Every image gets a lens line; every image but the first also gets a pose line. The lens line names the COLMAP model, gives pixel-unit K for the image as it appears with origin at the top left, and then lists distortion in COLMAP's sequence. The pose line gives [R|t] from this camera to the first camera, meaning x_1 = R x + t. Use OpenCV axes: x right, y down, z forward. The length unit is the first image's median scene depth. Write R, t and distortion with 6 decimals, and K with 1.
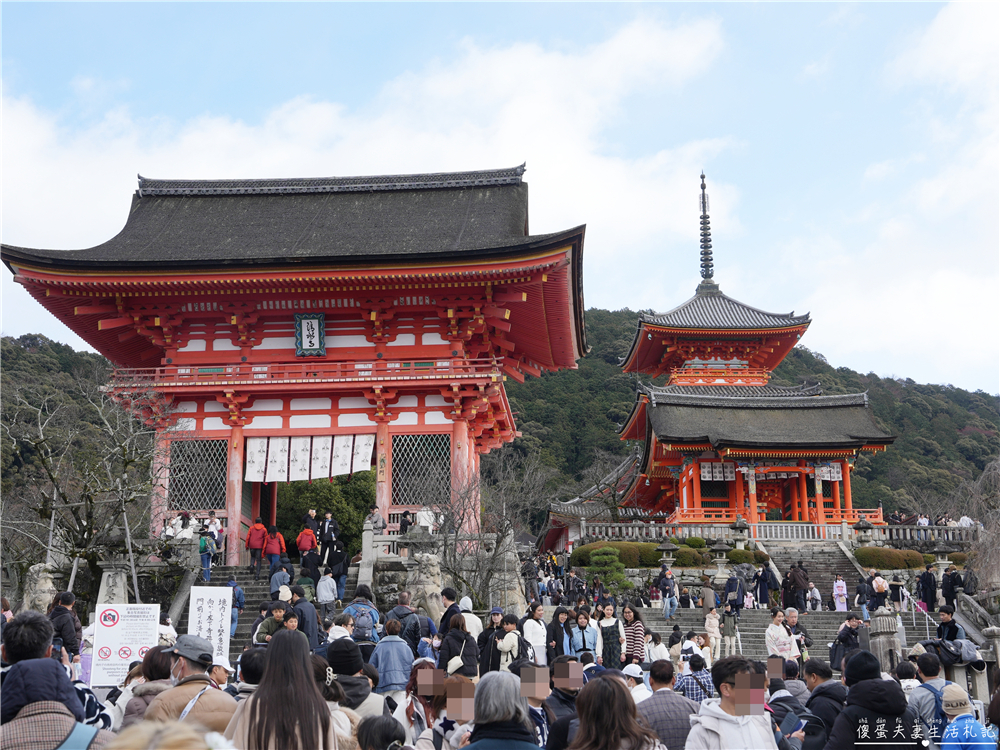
lens RADIAL K [[1579.2, 0, 500.0], [0, 1579.2, 375.0], [0, 0, 1]] dist [0.196070, 0.001367]
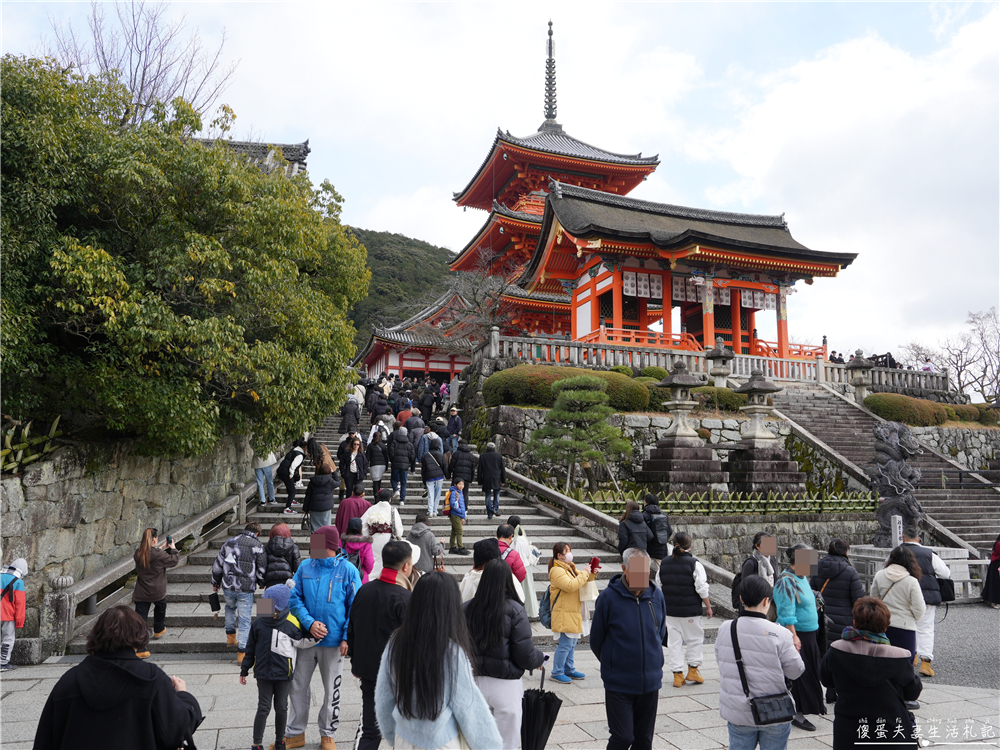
lens RADIAL K [[769.6, 0, 500.0], [0, 769.6, 375.0], [0, 0, 1]] dist [-0.097476, 0.004175]
pose [[0.963184, 0.058836, 0.262327, -0.038835], [-0.086527, 0.991683, 0.095281, 0.117735], [-0.254540, -0.114472, 0.960263, 1.033338]]
